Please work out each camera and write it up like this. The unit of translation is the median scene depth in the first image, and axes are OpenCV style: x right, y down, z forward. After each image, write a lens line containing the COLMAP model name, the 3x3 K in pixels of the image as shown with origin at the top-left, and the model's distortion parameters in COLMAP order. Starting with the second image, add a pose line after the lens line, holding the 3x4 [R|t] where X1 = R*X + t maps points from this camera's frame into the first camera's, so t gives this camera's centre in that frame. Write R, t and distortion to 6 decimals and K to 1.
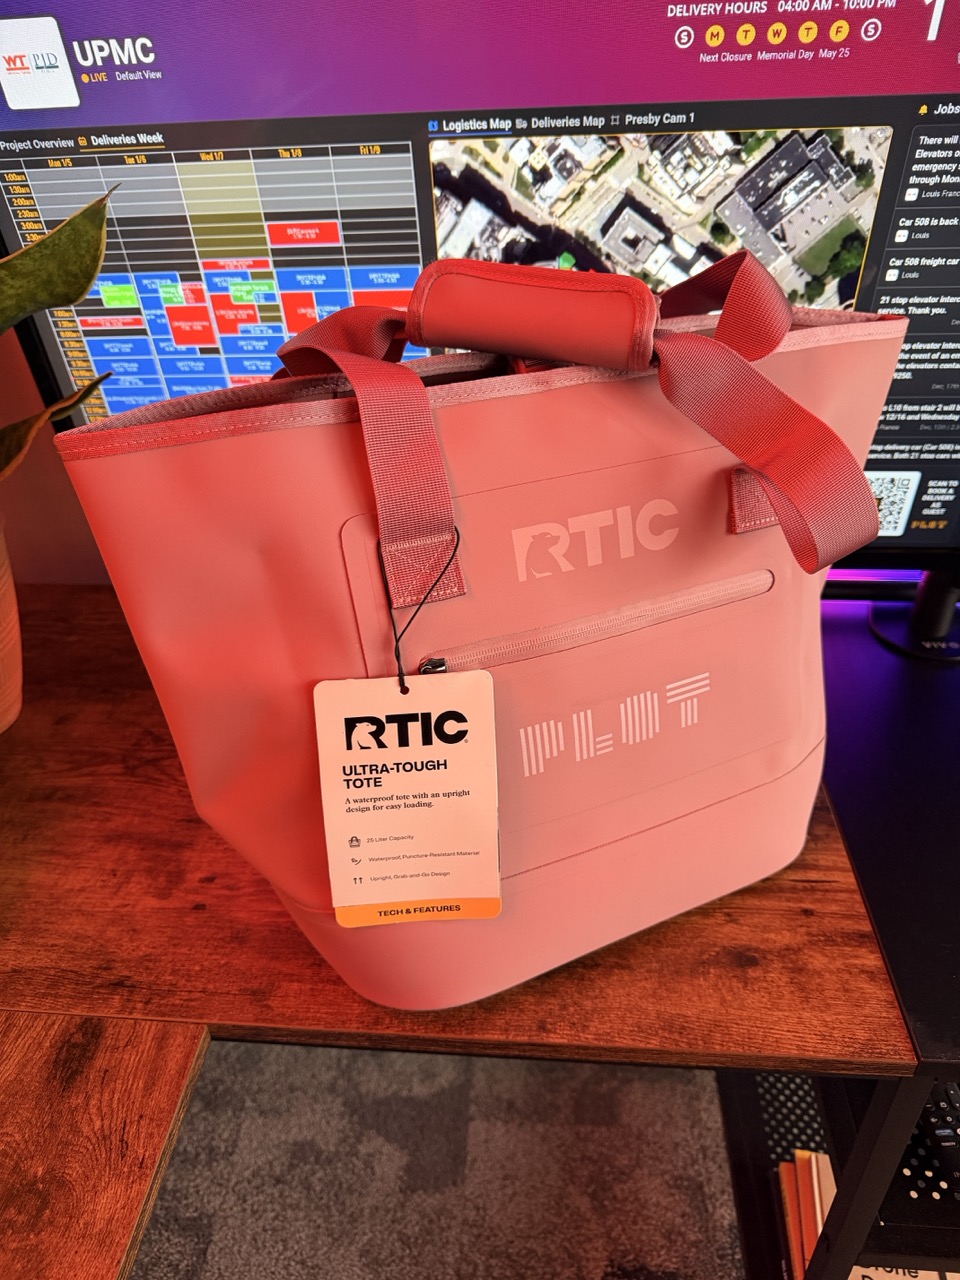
lens RADIAL K [[941.4, 0, 472.2], [0, 941.4, 634.4], [0, 0, 1]] dist [-0.026441, -0.000004]
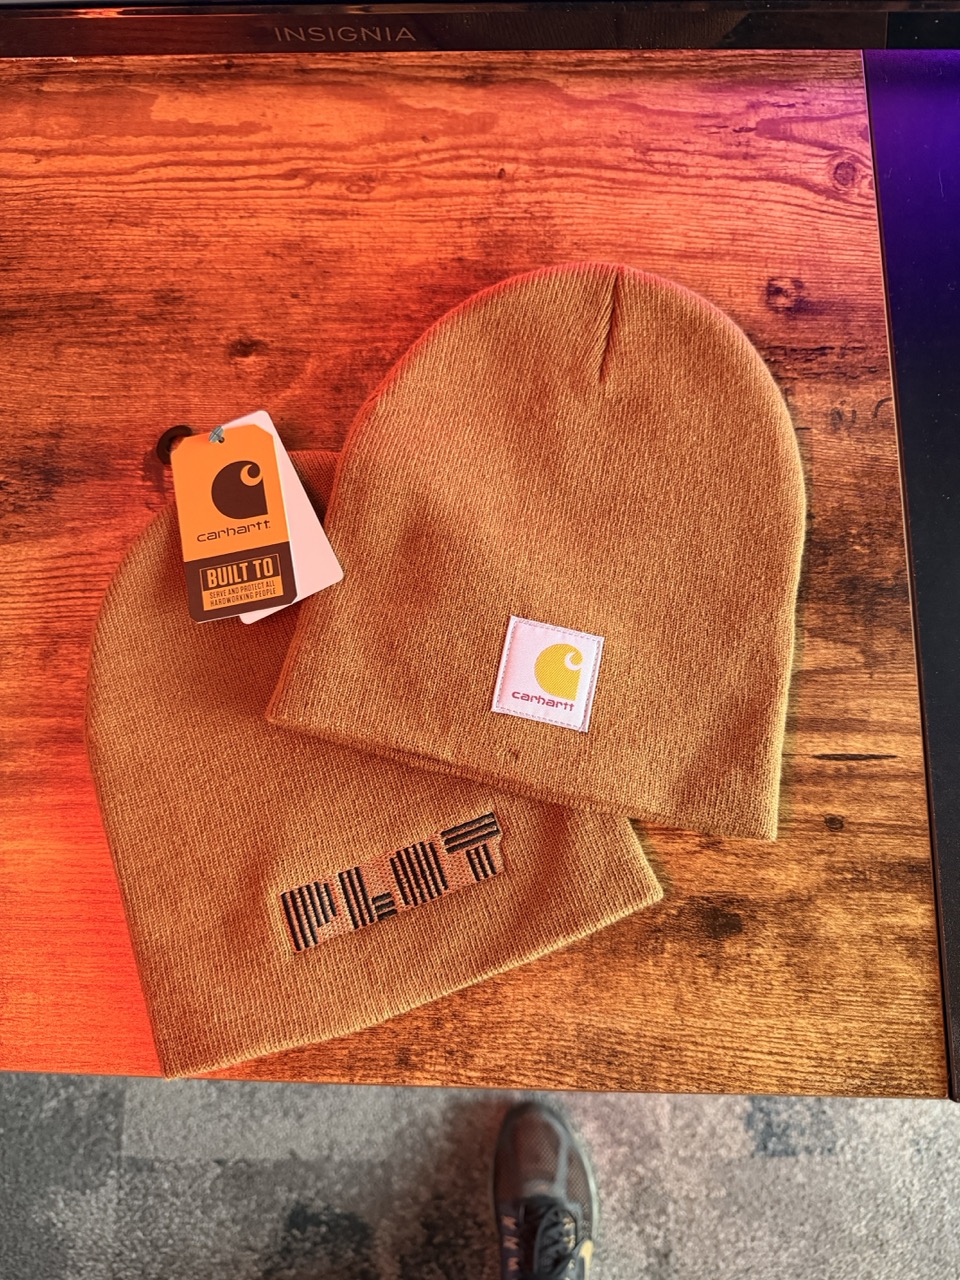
lens RADIAL K [[941.4, 0, 477.5], [0, 941.4, 635.5], [0, 0, 1]] dist [-0.026441, -0.000004]
pose [[0.998408, -0.055460, 0.010324, 0.123117], [0.032367, 0.713056, 0.700360, -0.236891], [-0.046203, -0.698911, 0.713715, 0.658293]]
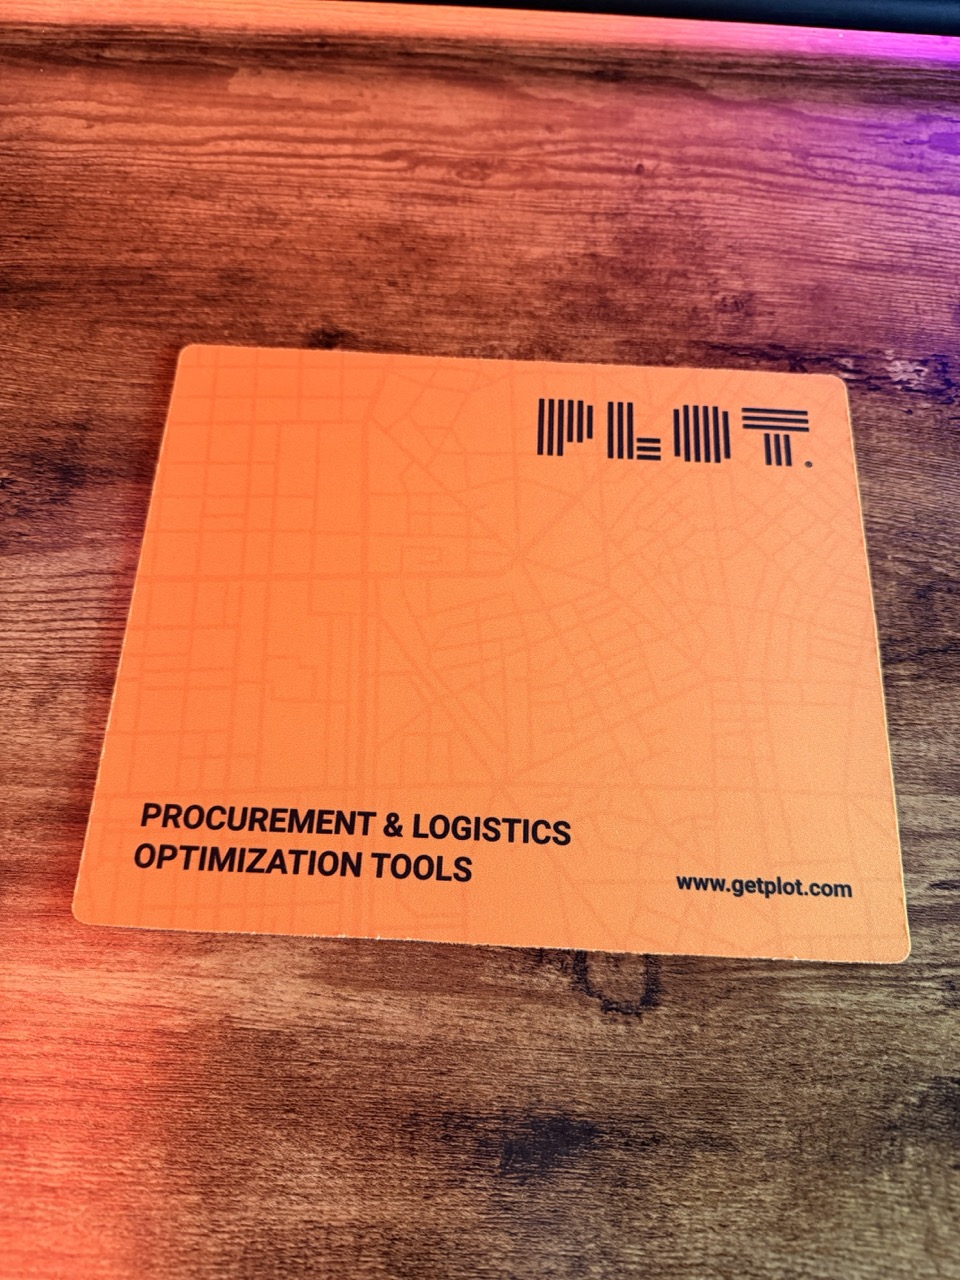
lens RADIAL K [[941.4, 0, 477.7], [0, 941.4, 629.1], [0, 0, 1]] dist [-0.026441, -0.000004]
pose [[0.998903, -0.006556, 0.046370, 0.029026], [-0.021909, 0.809690, 0.586449, -0.093780], [-0.041390, -0.586822, 0.808658, 0.754127]]
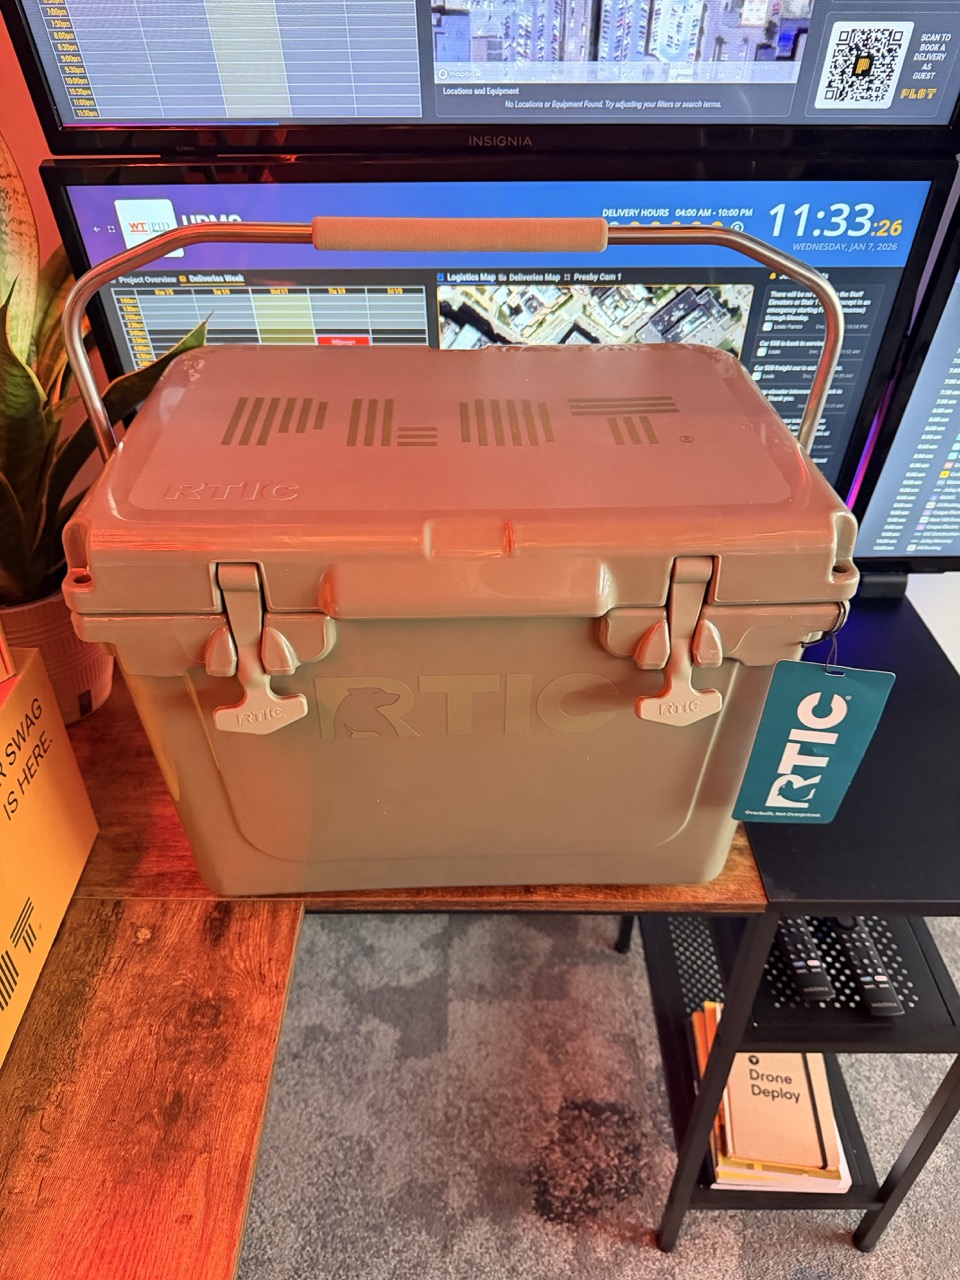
lens RADIAL K [[941.4, 0, 484.8], [0, 941.4, 623.2], [0, 0, 1]] dist [-0.026441, -0.000004]
pose [[0.996112, -0.021573, 0.085417, -0.103391], [0.017307, 0.998580, 0.050380, -0.083809], [-0.086383, -0.048706, 0.995071, -0.435785]]
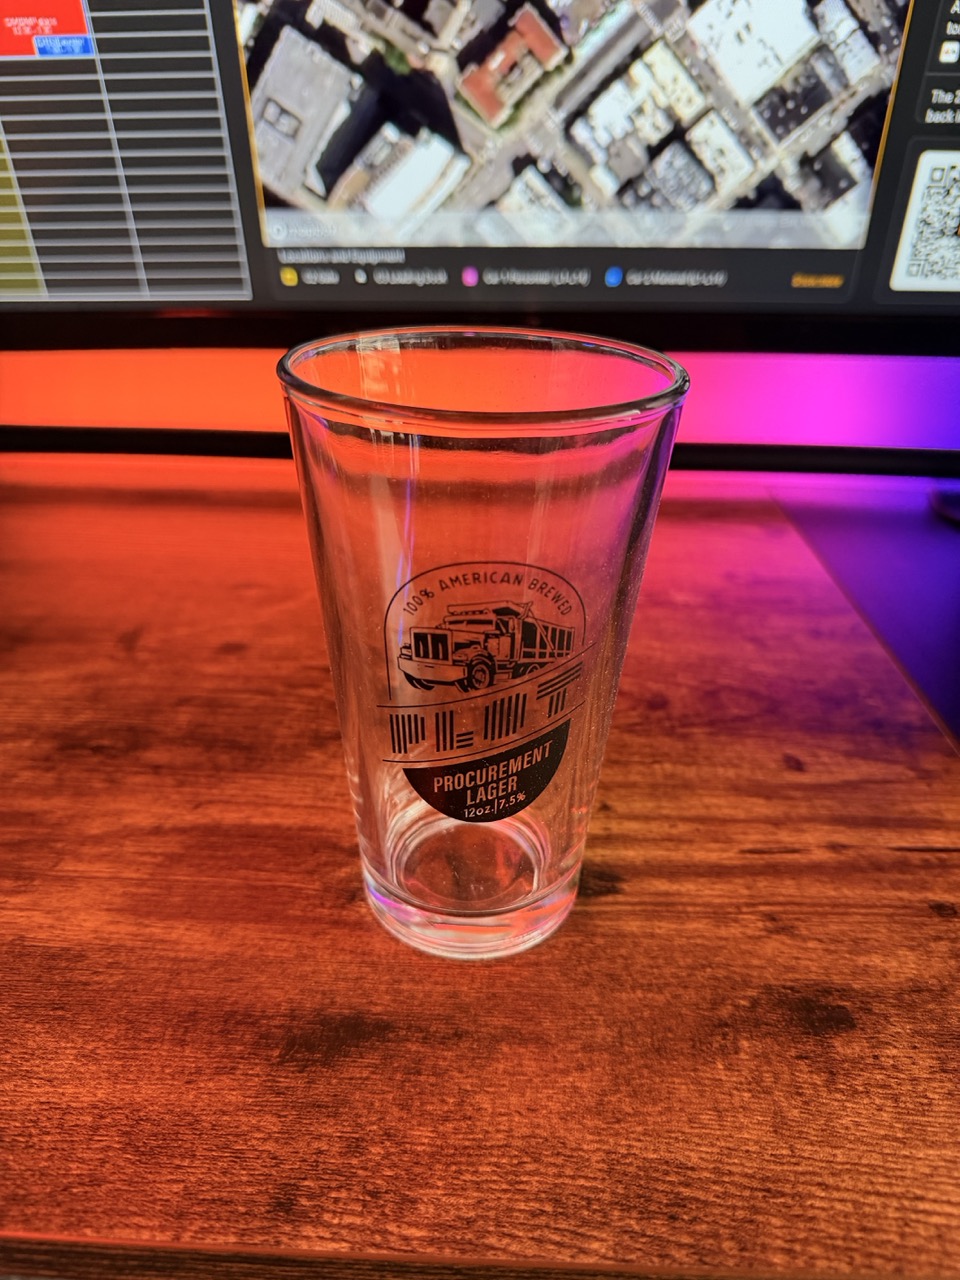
lens RADIAL K [[941.4, 0, 482.1], [0, 941.4, 645.1], [0, 0, 1]] dist [-0.026441, -0.000004]
pose [[0.998372, 0.013979, 0.055292, 0.113891], [-0.008650, 0.995396, -0.095458, 0.217271], [-0.056372, 0.094824, 0.993897, 0.563190]]
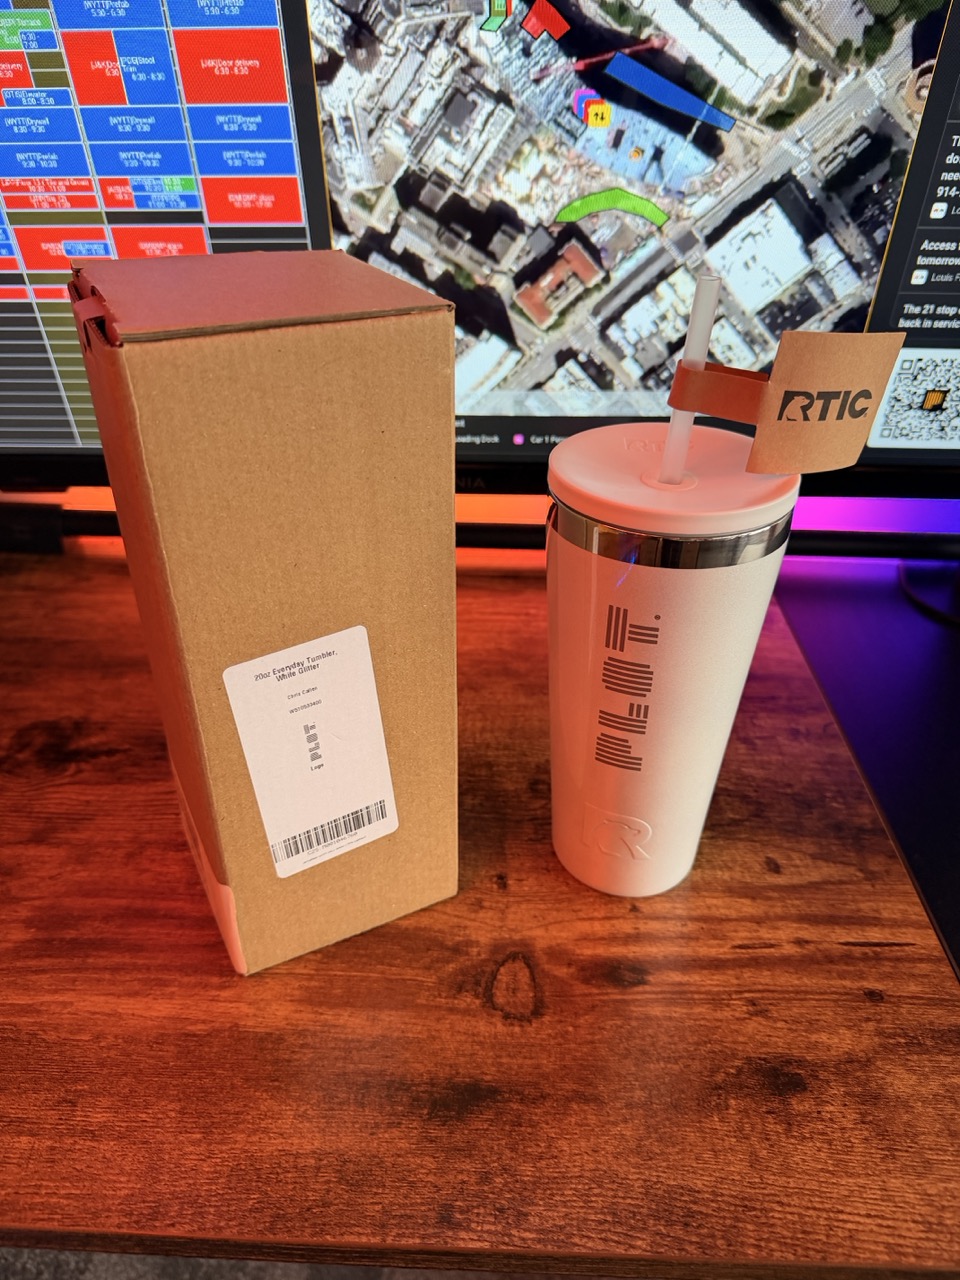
lens RADIAL K [[941.4, 0, 479.8], [0, 941.4, 639.5], [0, 0, 1]] dist [-0.026441, -0.000004]
pose [[0.998246, 0.007561, 0.058719, 0.053000], [-0.006623, 0.999848, -0.016147, 0.067715], [-0.058832, 0.015730, 0.998144, 0.382851]]
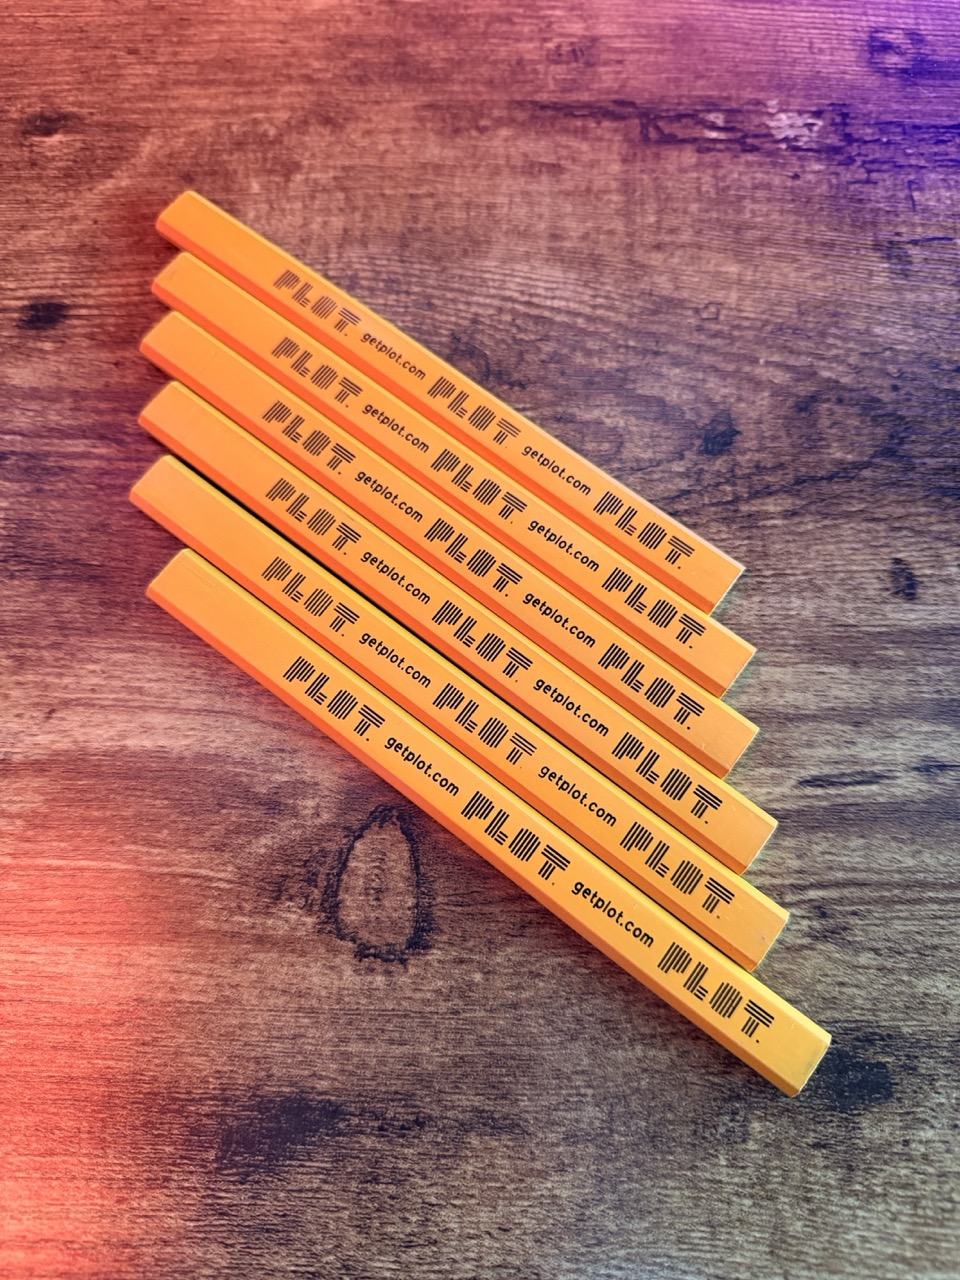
lens RADIAL K [[941.4, 0, 478.2], [0, 941.4, 640.0], [0, 0, 1]] dist [-0.026441, -0.000004]
pose [[0.998321, -0.051324, 0.026836, 0.147323], [0.021202, 0.755059, 0.655314, 0.001394], [-0.053896, -0.653645, 0.754880, 0.819952]]
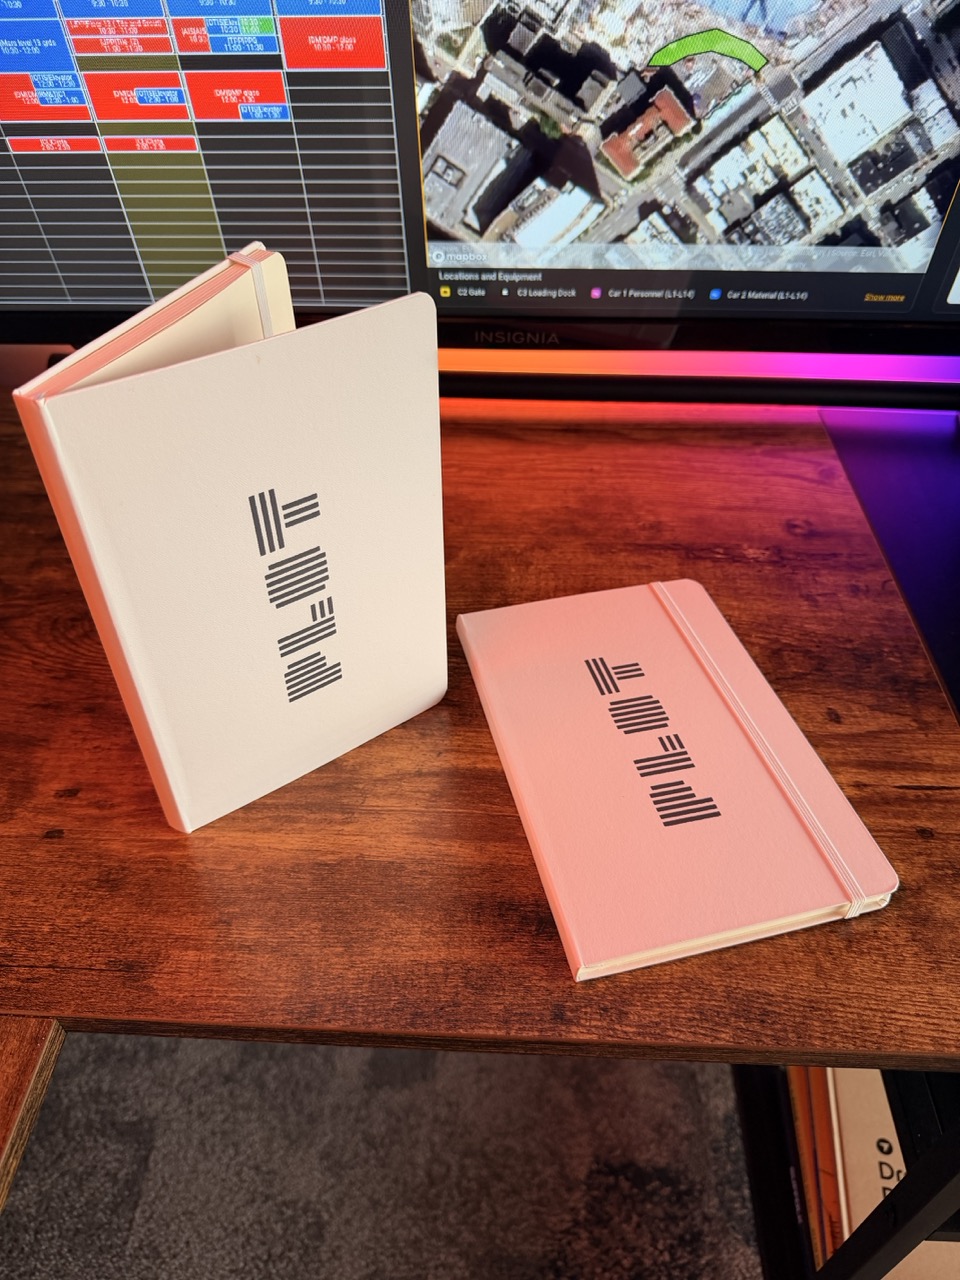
lens RADIAL K [[941.4, 0, 479.5], [0, 941.4, 647.0], [0, 0, 1]] dist [-0.026441, -0.000004]
pose [[0.998878, -0.004267, 0.047160, -0.012103], [-0.004050, 0.984584, 0.174867, 0.035592], [-0.047179, -0.174862, 0.983462, 0.345777]]
